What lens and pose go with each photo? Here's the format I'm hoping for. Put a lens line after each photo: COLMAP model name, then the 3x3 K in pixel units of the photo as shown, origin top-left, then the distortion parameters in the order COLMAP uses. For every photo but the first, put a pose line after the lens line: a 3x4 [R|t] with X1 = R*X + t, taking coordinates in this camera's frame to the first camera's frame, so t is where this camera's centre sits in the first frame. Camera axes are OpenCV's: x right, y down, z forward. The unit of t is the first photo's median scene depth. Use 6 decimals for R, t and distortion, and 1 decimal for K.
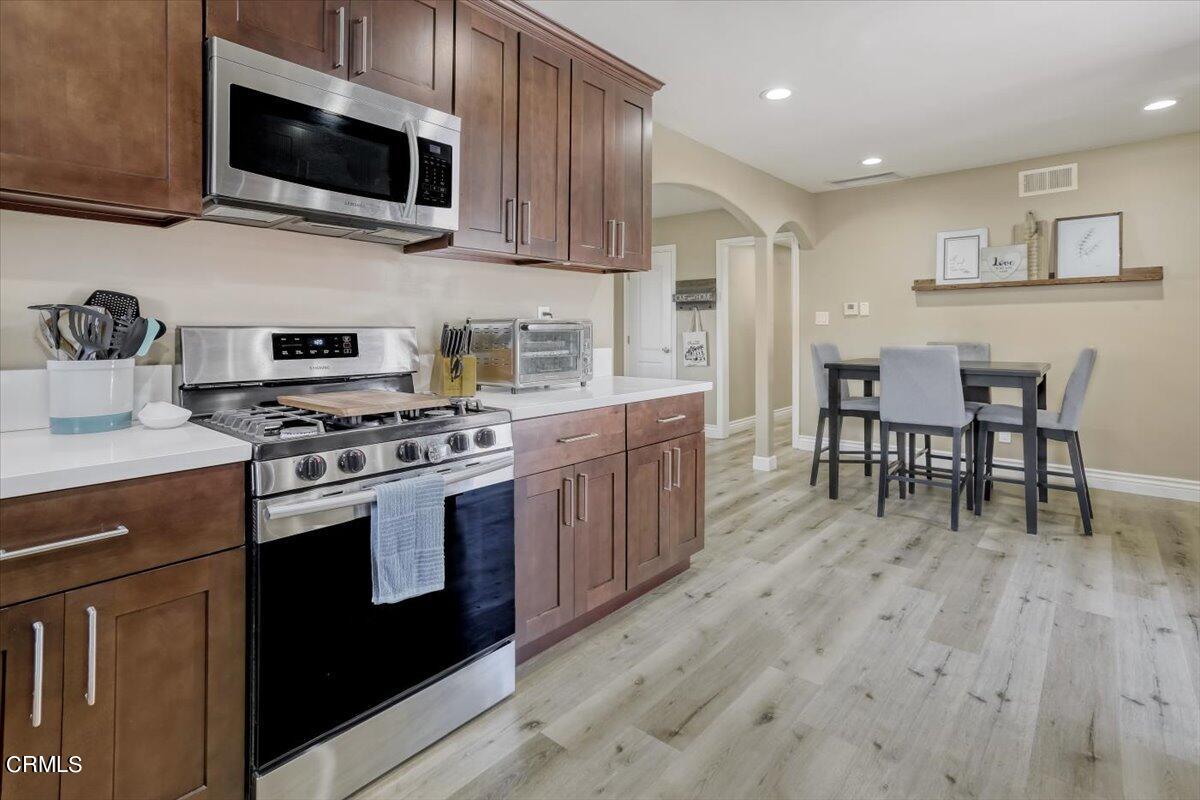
lens RADIAL K [[592.9, 0, 602.1], [0, 592.9, 324.4], [0, 0, 1]] dist [-0.027776, 0.013147]
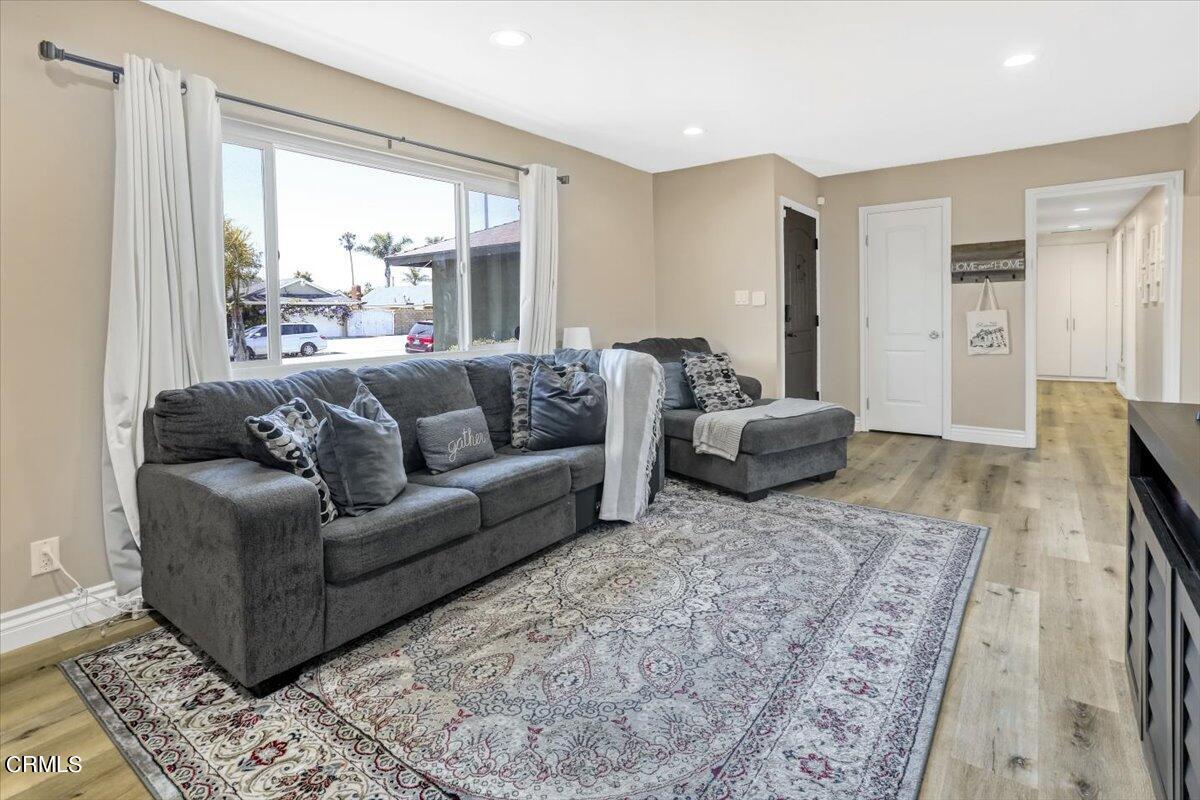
lens RADIAL K [[592.9, 0, 598.8], [0, 592.9, 336.4], [0, 0, 1]] dist [-0.027776, 0.013147]
pose [[0.998356, -0.016785, 0.054809, -0.990114], [0.014613, 0.999101, 0.039788, 0.022004], [-0.055428, -0.038921, 0.997704, 0.678591]]
